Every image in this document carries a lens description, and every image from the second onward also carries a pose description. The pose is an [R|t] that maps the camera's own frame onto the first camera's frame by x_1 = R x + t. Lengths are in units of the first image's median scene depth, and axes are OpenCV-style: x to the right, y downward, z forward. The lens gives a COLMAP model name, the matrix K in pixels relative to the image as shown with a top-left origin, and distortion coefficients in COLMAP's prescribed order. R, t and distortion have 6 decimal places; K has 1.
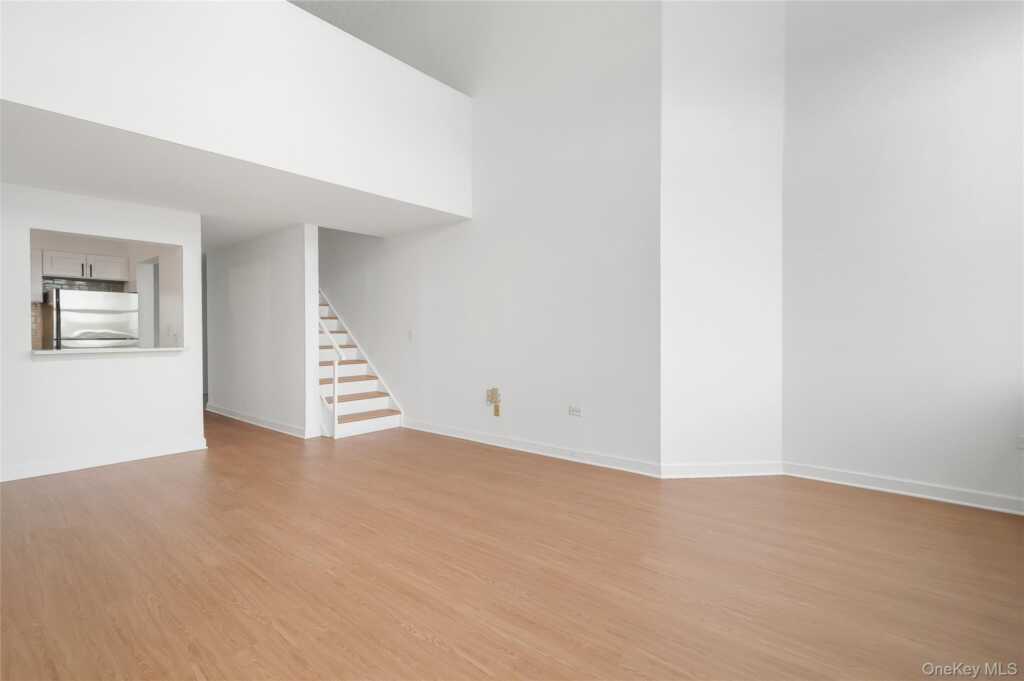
lens RADIAL K [[444.9, 0, 509.6], [0, 444.9, 341.0], [0, 0, 1]] dist [0.002550, 0.000002]
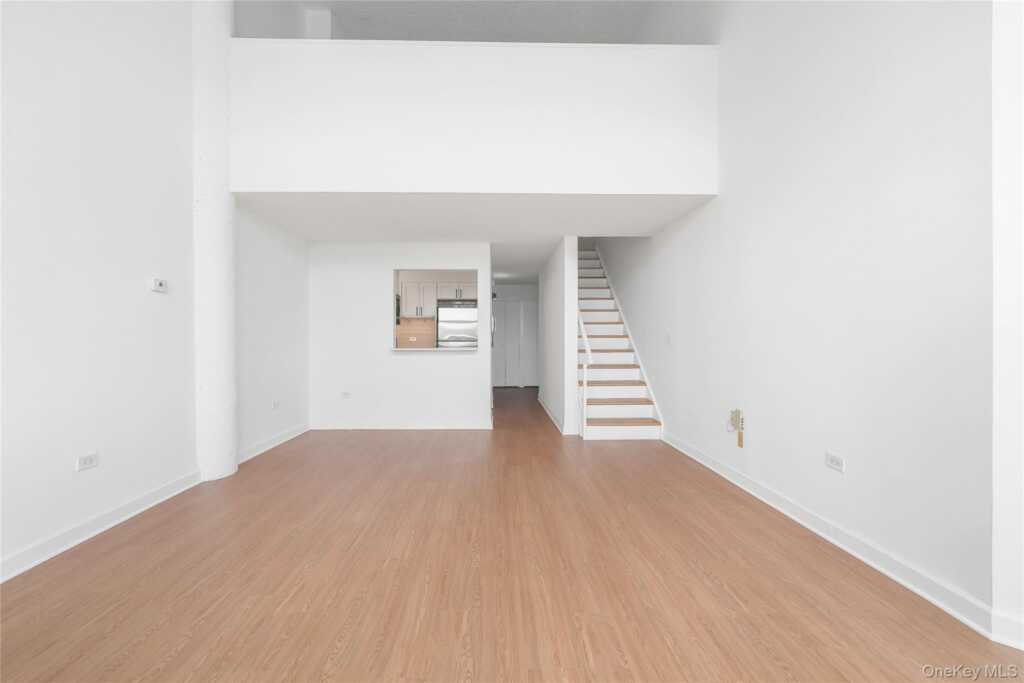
lens RADIAL K [[422.9, 0, 510.8], [0, 422.9, 344.2], [0, 0, 1]] dist [-0.001340, 0.000522]
pose [[0.691165, 0.014927, -0.722543, 0.197247], [-0.017899, 0.999834, 0.003534, -0.002423], [0.722475, 0.010490, 0.691317, 0.194608]]
